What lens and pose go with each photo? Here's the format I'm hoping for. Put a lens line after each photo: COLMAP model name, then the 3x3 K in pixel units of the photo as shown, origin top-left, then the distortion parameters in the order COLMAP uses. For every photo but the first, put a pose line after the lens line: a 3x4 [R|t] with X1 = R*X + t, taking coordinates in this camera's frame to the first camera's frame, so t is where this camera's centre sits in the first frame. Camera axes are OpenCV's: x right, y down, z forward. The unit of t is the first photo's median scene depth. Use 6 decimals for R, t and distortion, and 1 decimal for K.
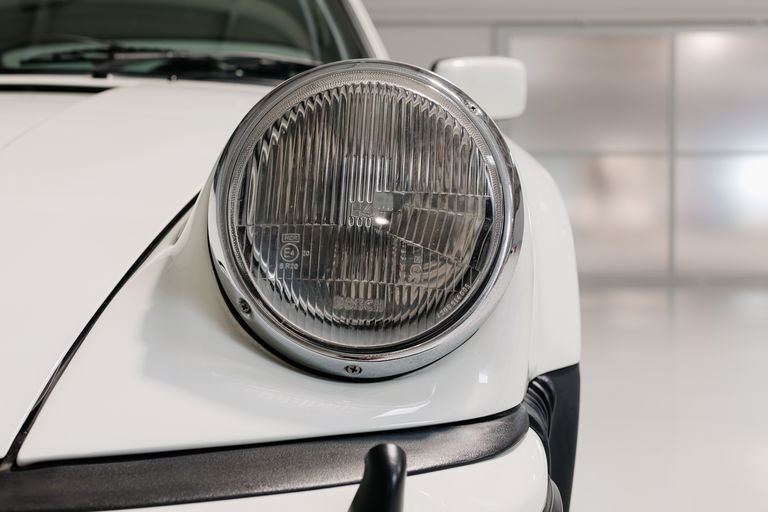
lens RADIAL K [[1111.5, 0, 384.0], [0, 1111.5, 256.0], [0, 0, 1]] dist [0.013119, 0.028946]
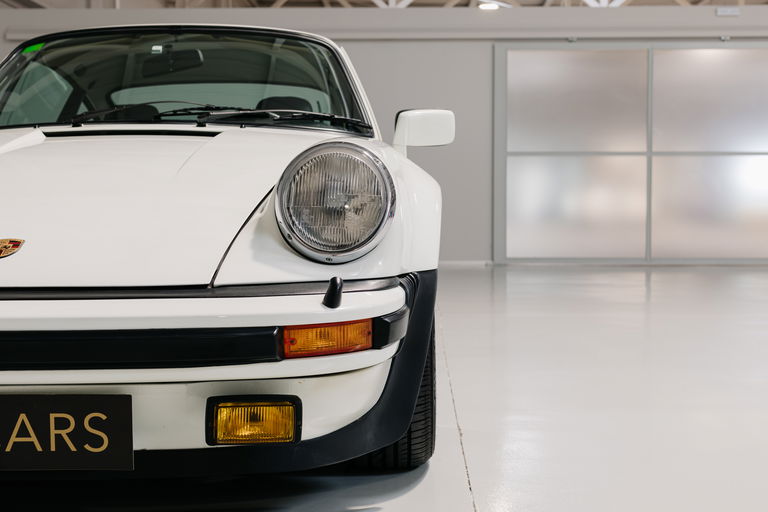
lens RADIAL K [[1111.5, 0, 384.0], [0, 1111.5, 256.0], [0, 0, 1]] dist [0.013119, 0.028946]
pose [[0.999732, 0.005912, -0.022388, 0.155854], [-0.005752, 0.999957, 0.007214, 0.067768], [0.022430, -0.007083, 0.999723, -1.596781]]
